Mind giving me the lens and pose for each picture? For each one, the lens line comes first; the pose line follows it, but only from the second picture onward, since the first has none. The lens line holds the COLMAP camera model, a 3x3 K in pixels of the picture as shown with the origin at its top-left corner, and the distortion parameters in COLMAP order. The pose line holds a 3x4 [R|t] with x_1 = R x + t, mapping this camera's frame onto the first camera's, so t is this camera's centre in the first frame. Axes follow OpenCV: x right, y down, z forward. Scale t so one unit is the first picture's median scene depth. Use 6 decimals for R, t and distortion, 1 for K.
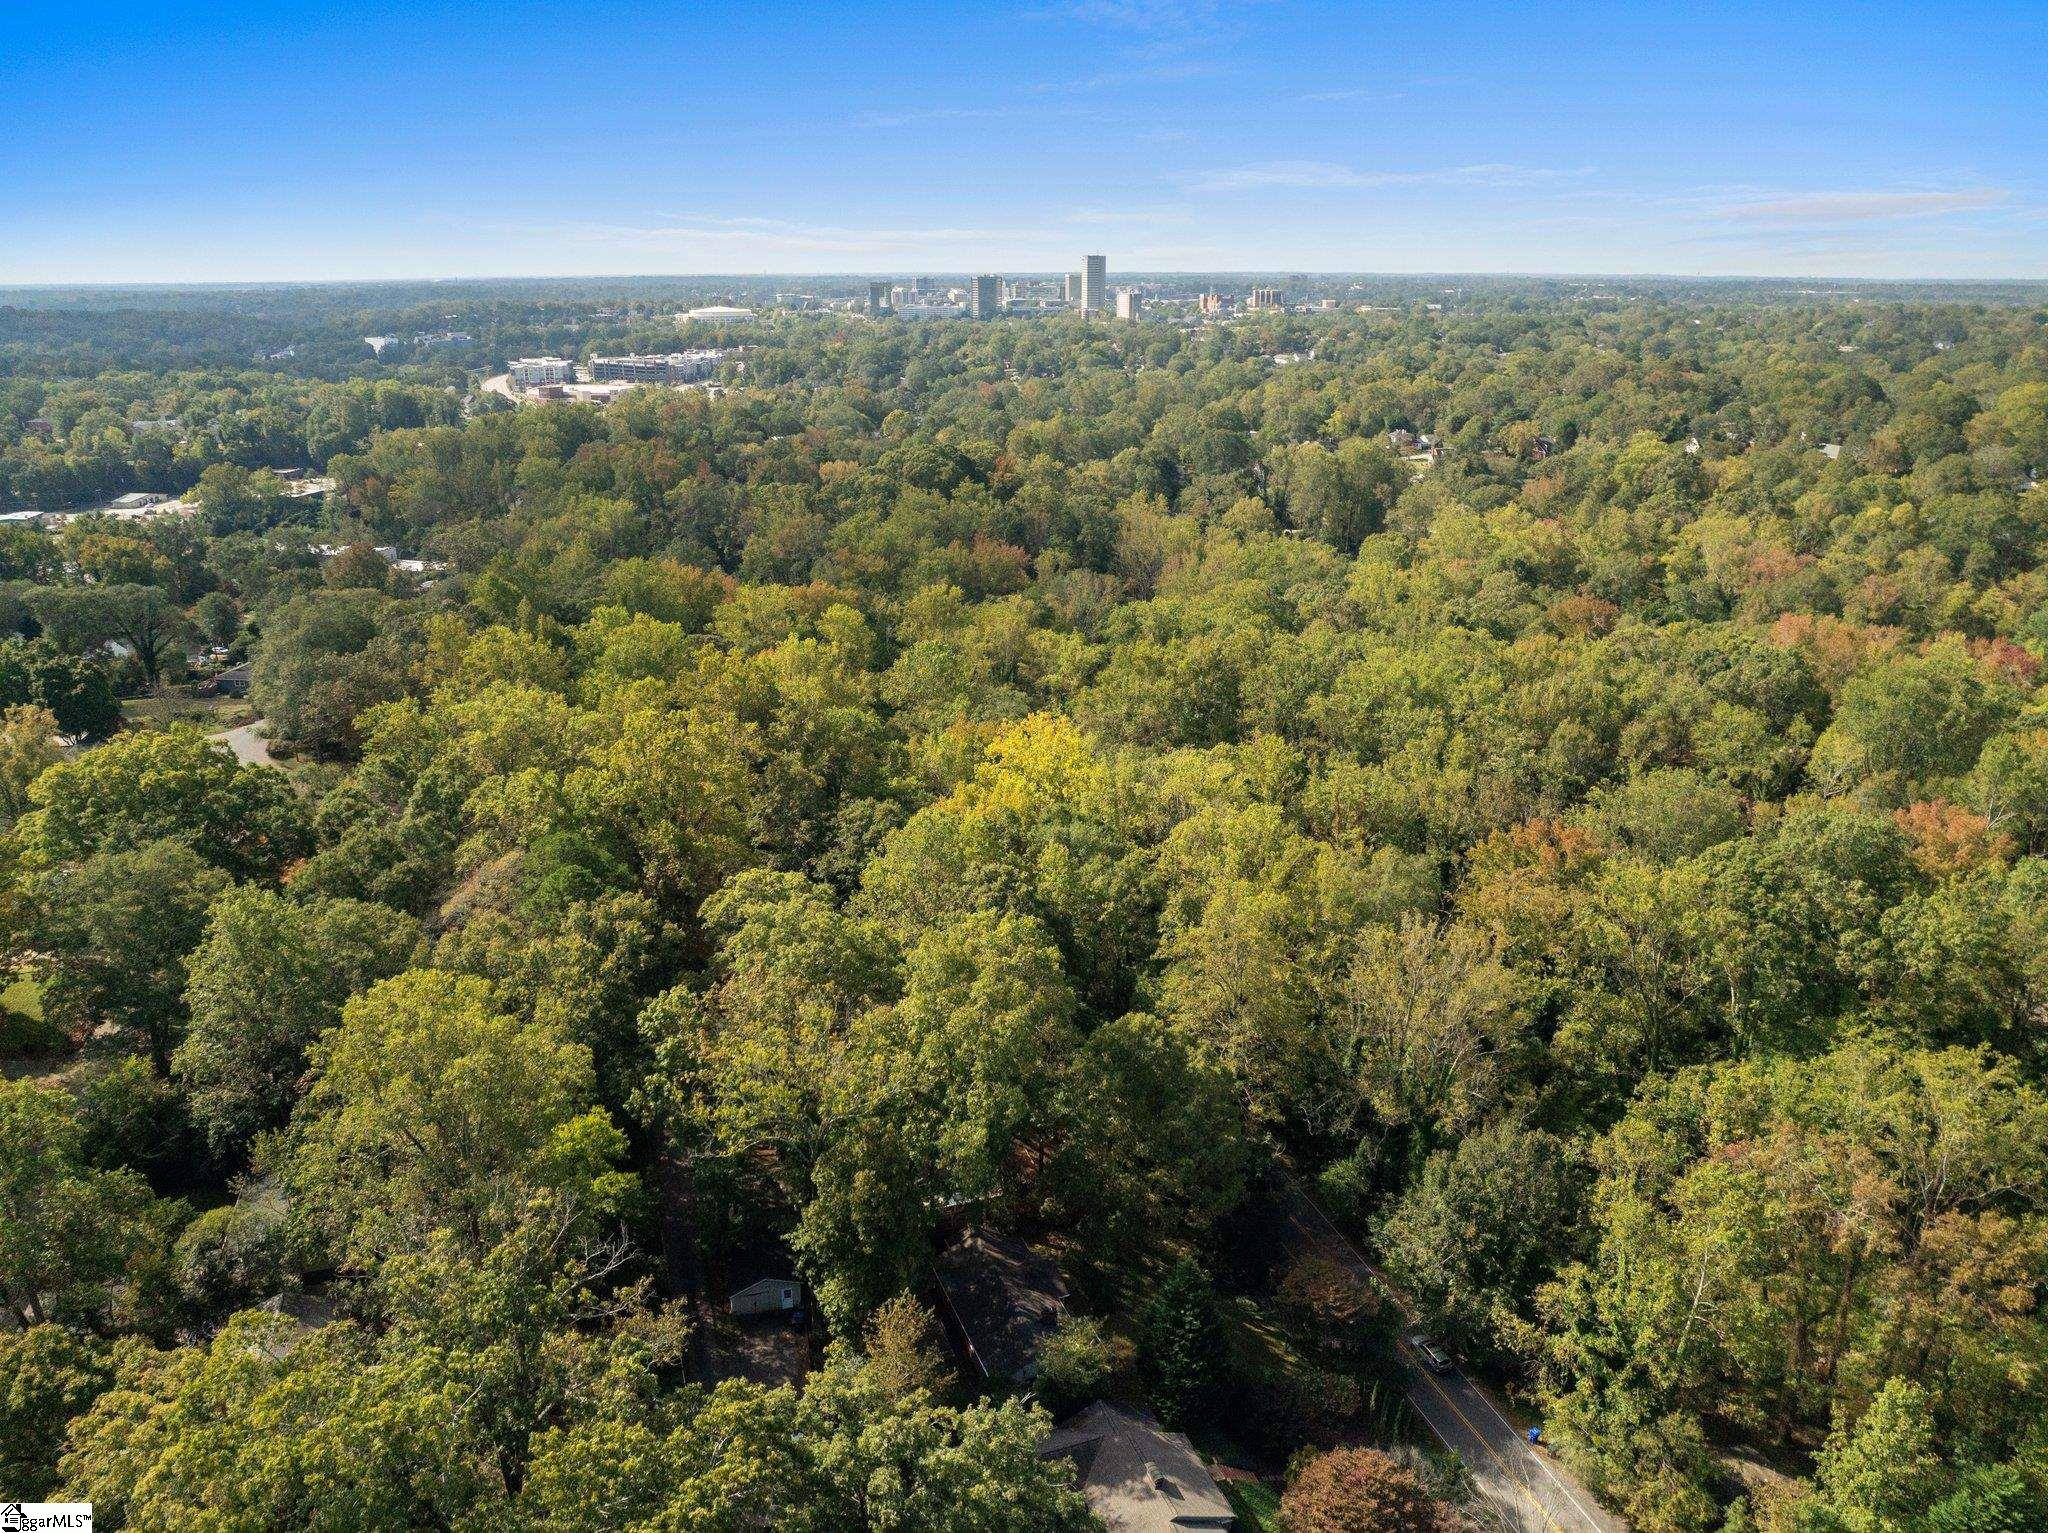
lens RADIAL K [[1449.8, 0, 1024.0], [0, 1449.8, 766.5], [0, 0, 1]] dist [-0.047717, 0.020423]
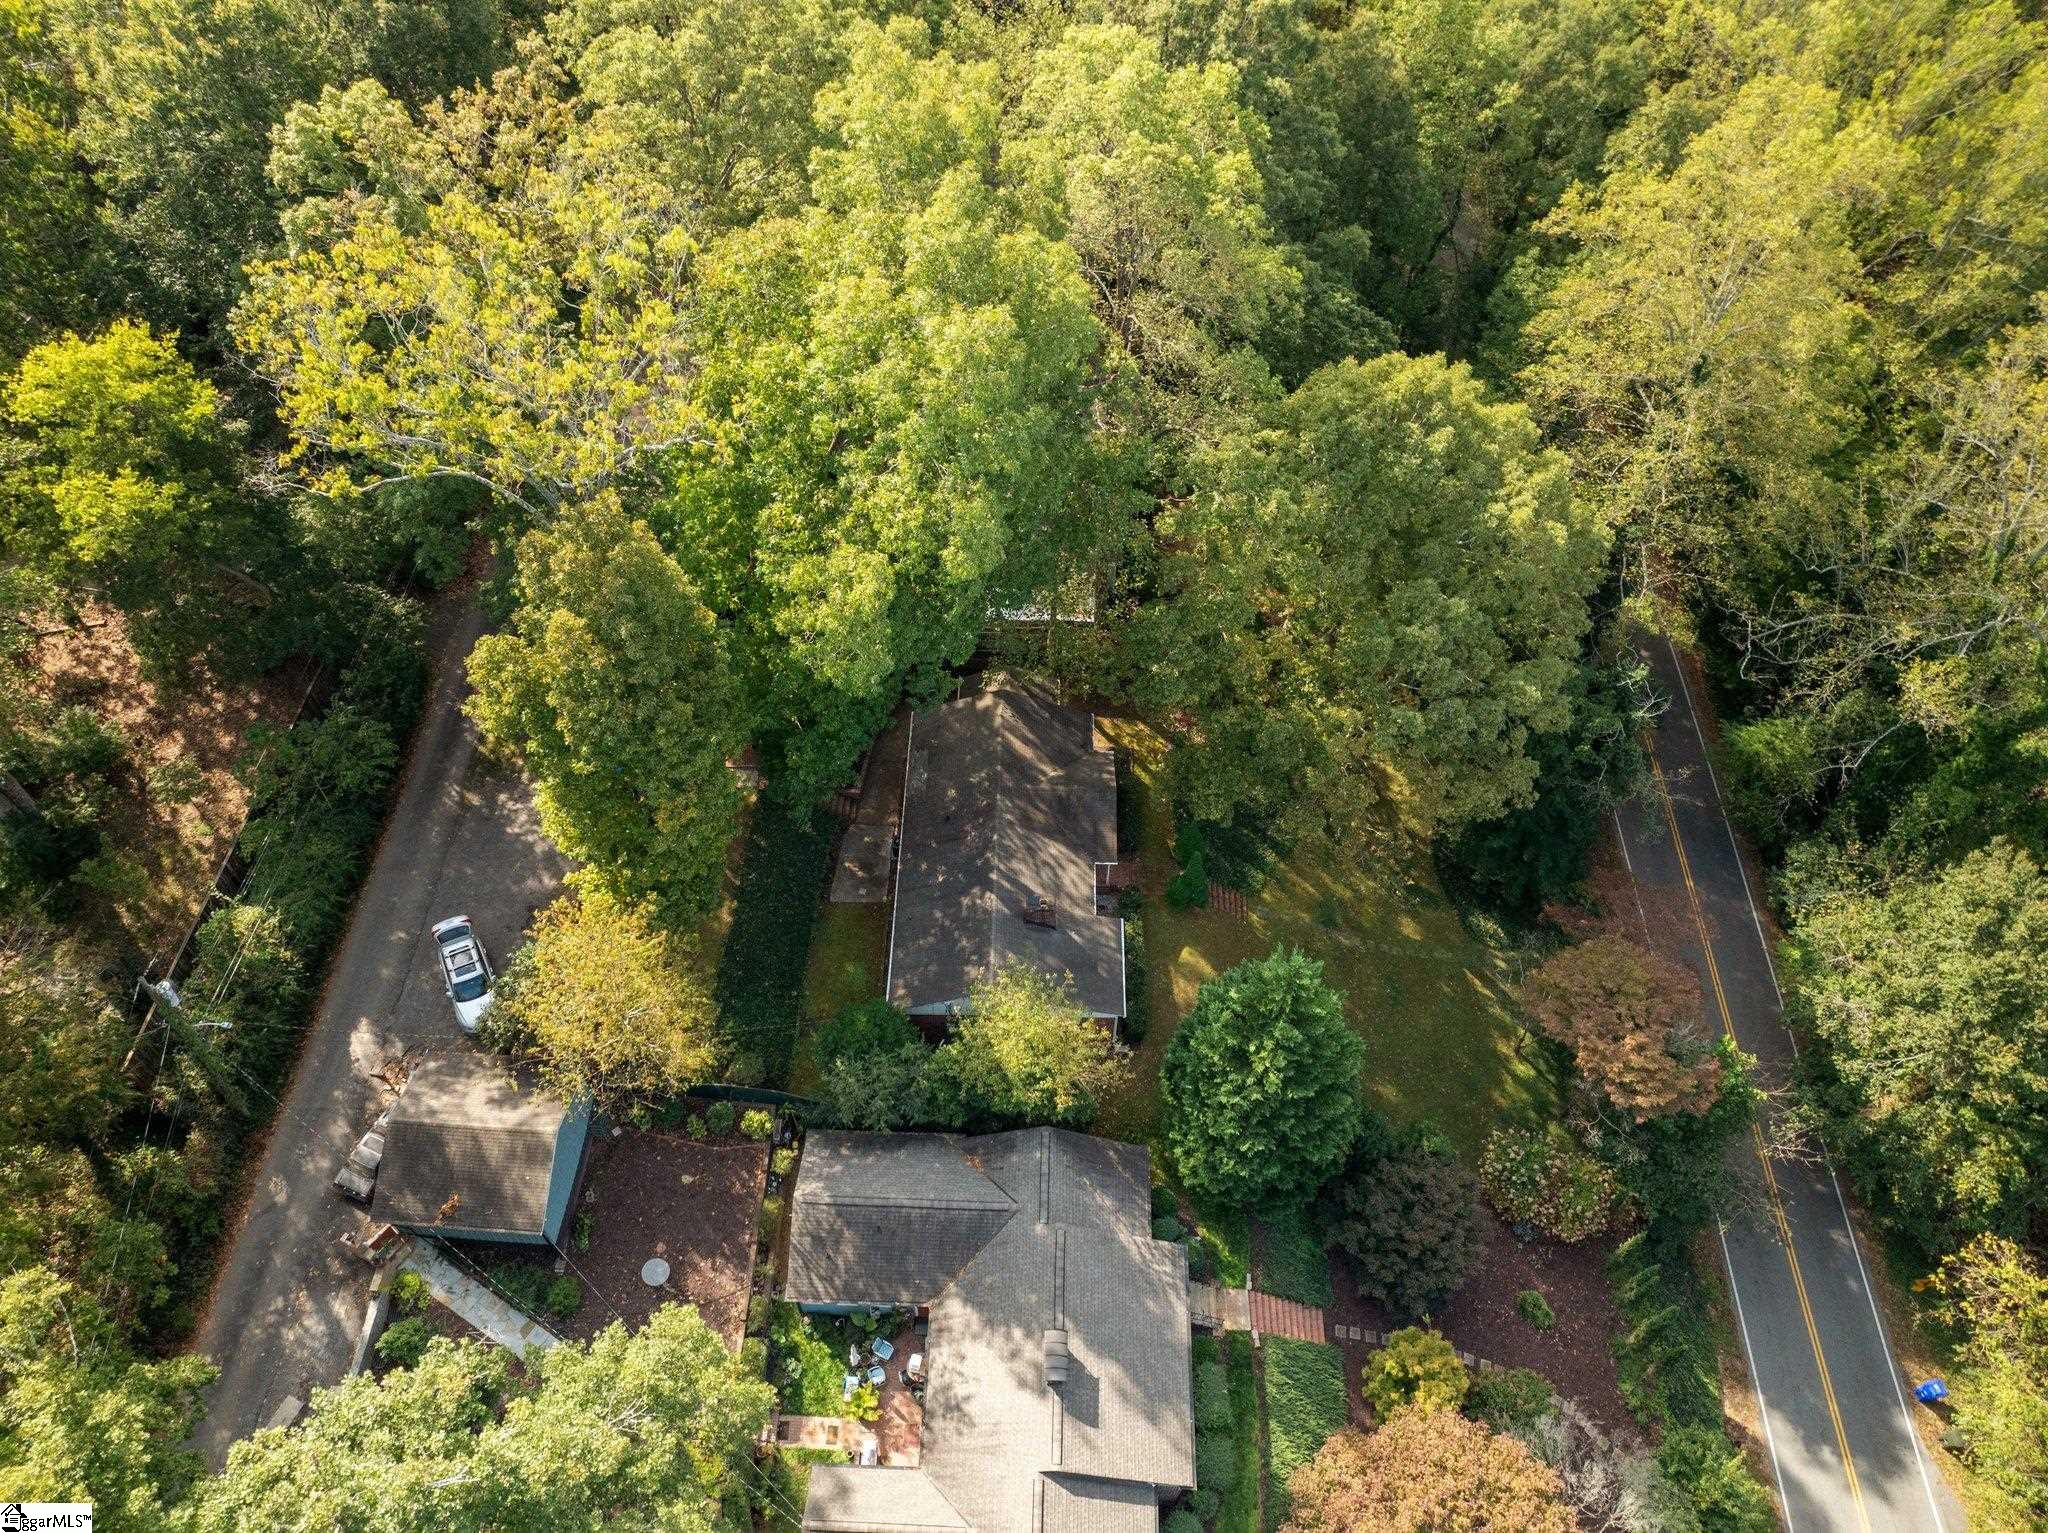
lens RADIAL K [[1449.8, 0, 1024.0], [0, 1449.8, 766.5], [0, 0, 1]] dist [-0.047717, 0.020423]
pose [[0.923912, 0.301440, -0.235628, 0.100089], [-0.129667, 0.826101, 0.548401, 0.048135], [0.359963, -0.476121, 0.802331, 0.521233]]
